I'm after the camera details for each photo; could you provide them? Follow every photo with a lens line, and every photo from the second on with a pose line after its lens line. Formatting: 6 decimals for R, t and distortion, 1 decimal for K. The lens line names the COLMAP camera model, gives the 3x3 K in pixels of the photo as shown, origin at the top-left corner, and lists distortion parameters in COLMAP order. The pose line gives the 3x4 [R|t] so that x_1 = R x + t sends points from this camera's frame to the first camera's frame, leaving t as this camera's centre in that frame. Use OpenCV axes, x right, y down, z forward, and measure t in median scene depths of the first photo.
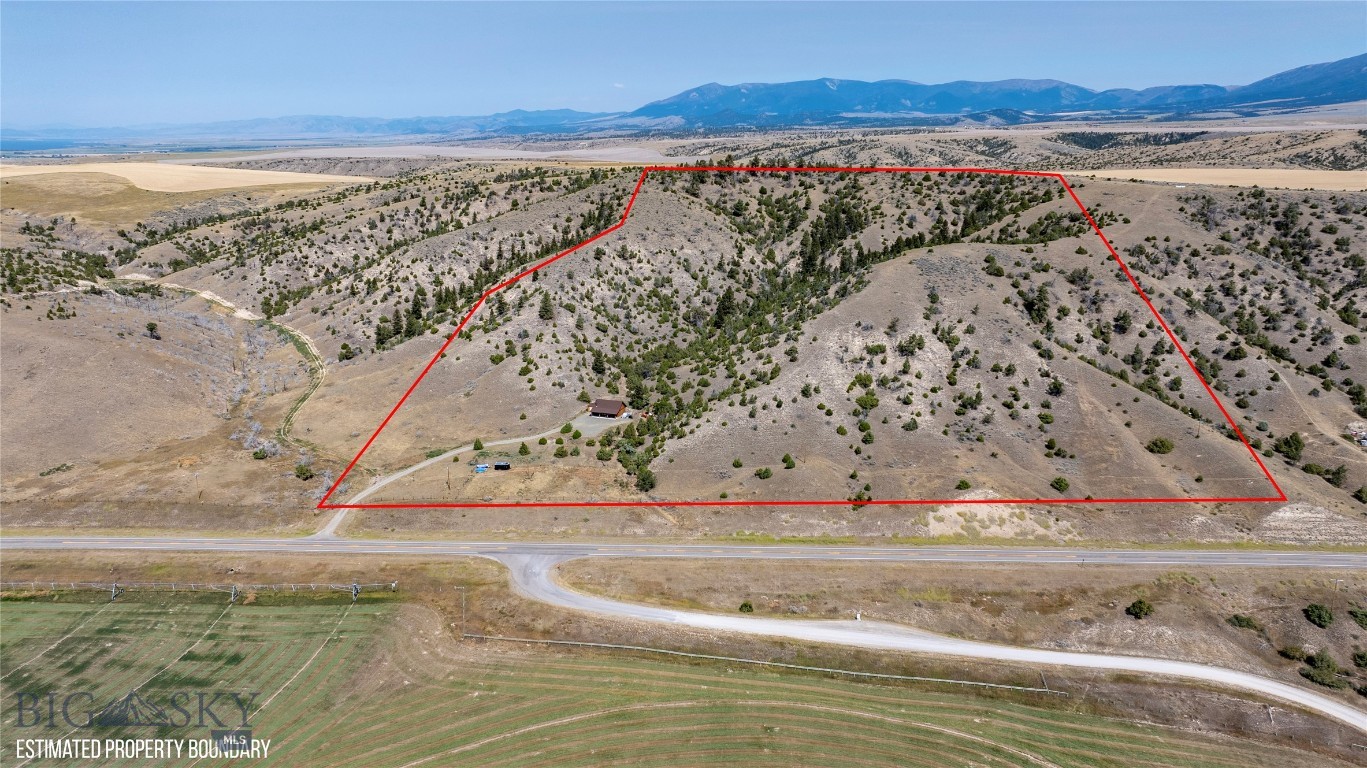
lens RADIAL K [[958.5, 0, 686.4], [0, 958.5, 391.3], [0, 0, 1]] dist [-0.031102, 0.034057]
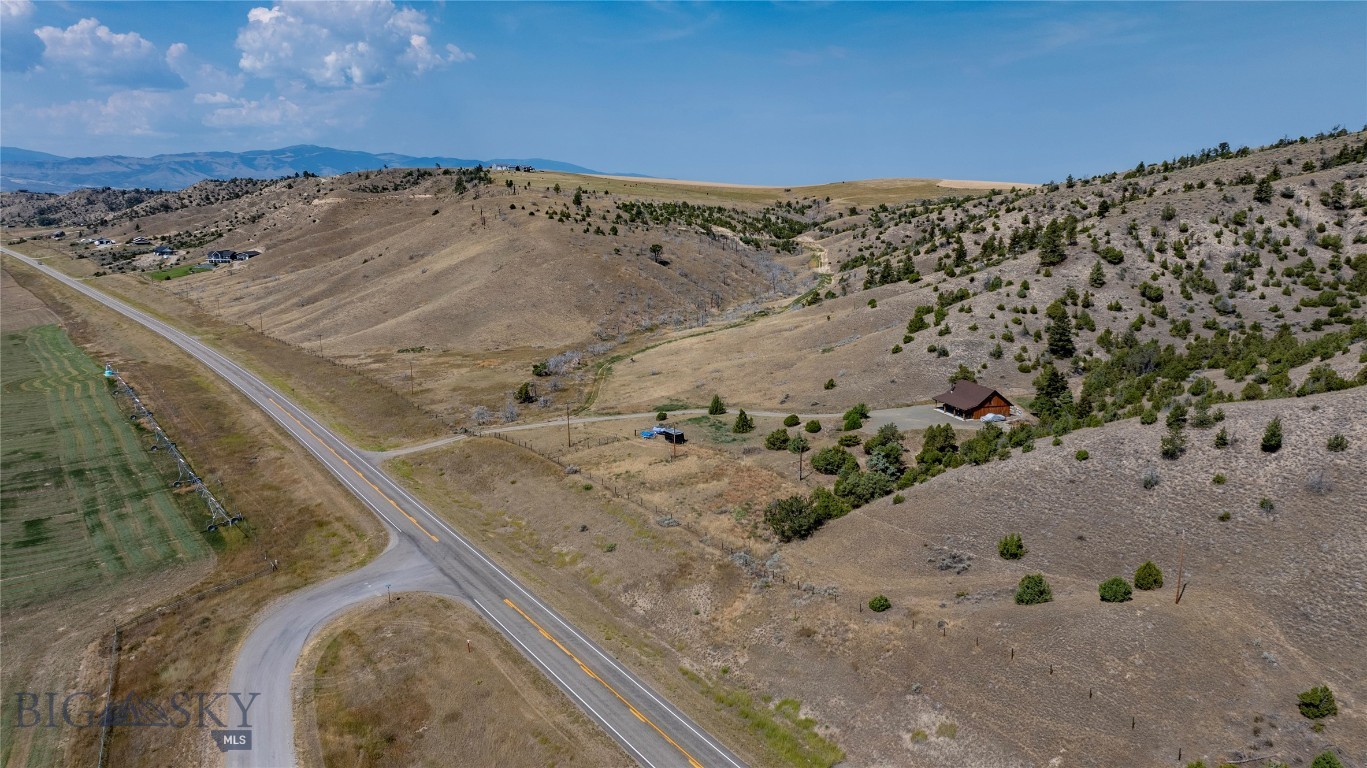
lens RADIAL K [[958.5, 0, 685.9], [0, 958.5, 382.5], [0, 0, 1]] dist [-0.031102, 0.034057]
pose [[0.588183, 0.153710, -0.793986, 0.203347], [-0.212421, 0.976663, 0.031714, 0.022093], [0.780332, 0.150006, 0.607108, 0.525589]]
